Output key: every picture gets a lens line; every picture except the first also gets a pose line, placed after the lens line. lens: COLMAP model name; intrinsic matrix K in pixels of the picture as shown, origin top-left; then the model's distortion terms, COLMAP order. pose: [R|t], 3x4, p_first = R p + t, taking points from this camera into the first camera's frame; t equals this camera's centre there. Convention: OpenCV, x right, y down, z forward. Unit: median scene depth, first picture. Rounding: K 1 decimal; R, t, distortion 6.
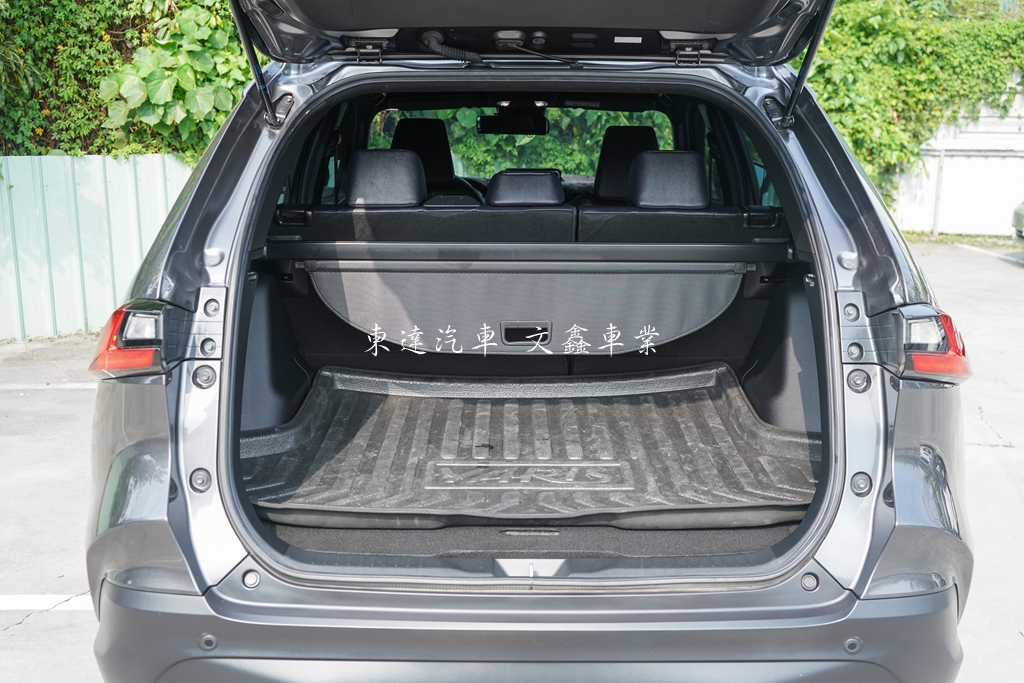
lens RADIAL K [[1009.0, 0, 512.0], [0, 1009.0, 341.5], [0, 0, 1]] dist [-0.003673, -0.007359]
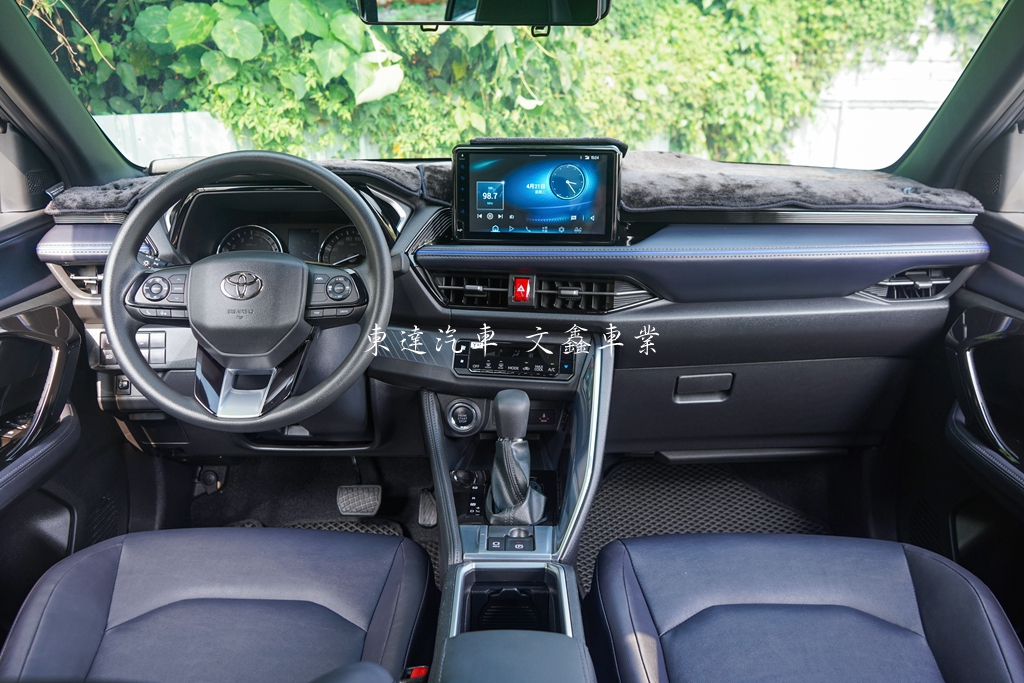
lens RADIAL K [[827.6, 0, 512.0], [0, 827.6, 341.5], [0, 0, 1]] dist [-0.007935, -0.001501]
pose [[0.976287, -0.068597, 0.205324, -0.005249], [0.048997, 0.993873, 0.099074, -0.074410], [-0.210862, -0.086664, 0.973666, 0.381787]]
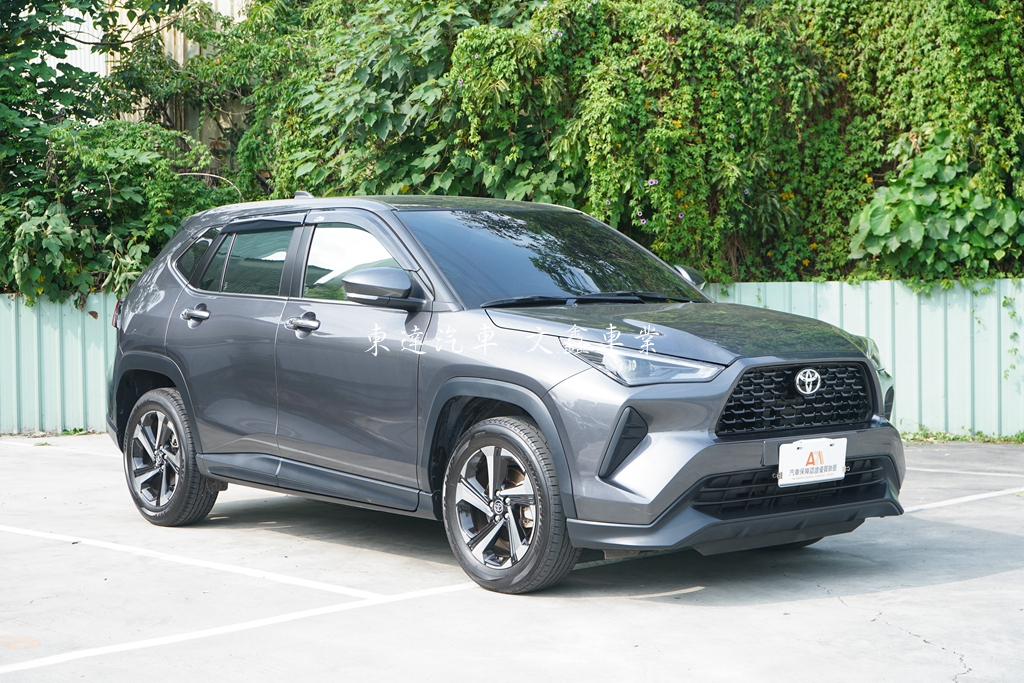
lens RADIAL K [[1673.0, 0, 512.0], [0, 1673.0, 341.5], [0, 0, 1]] dist [-0.068733, -0.035551]
pose [[0.630097, 0.012685, -0.776413, 0.458801], [-0.151848, 0.982576, -0.107179, 0.078085], [0.761525, 0.185430, 0.621044, -0.244674]]
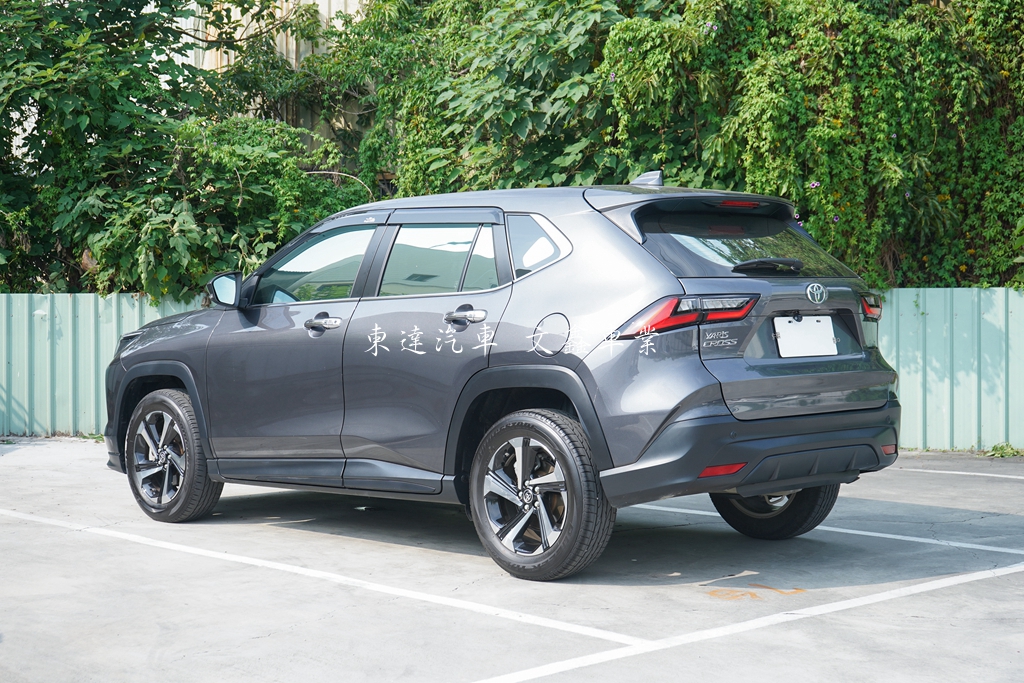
lens RADIAL K [[1574.0, 0, 512.0], [0, 1574.0, 341.5], [0, 0, 1]] dist [-0.045753, 0.122539]
pose [[0.612808, 0.016372, -0.790062, 0.339314], [-0.163184, 0.980858, -0.106247, 0.077970], [0.773199, 0.194035, 0.603749, -0.237218]]
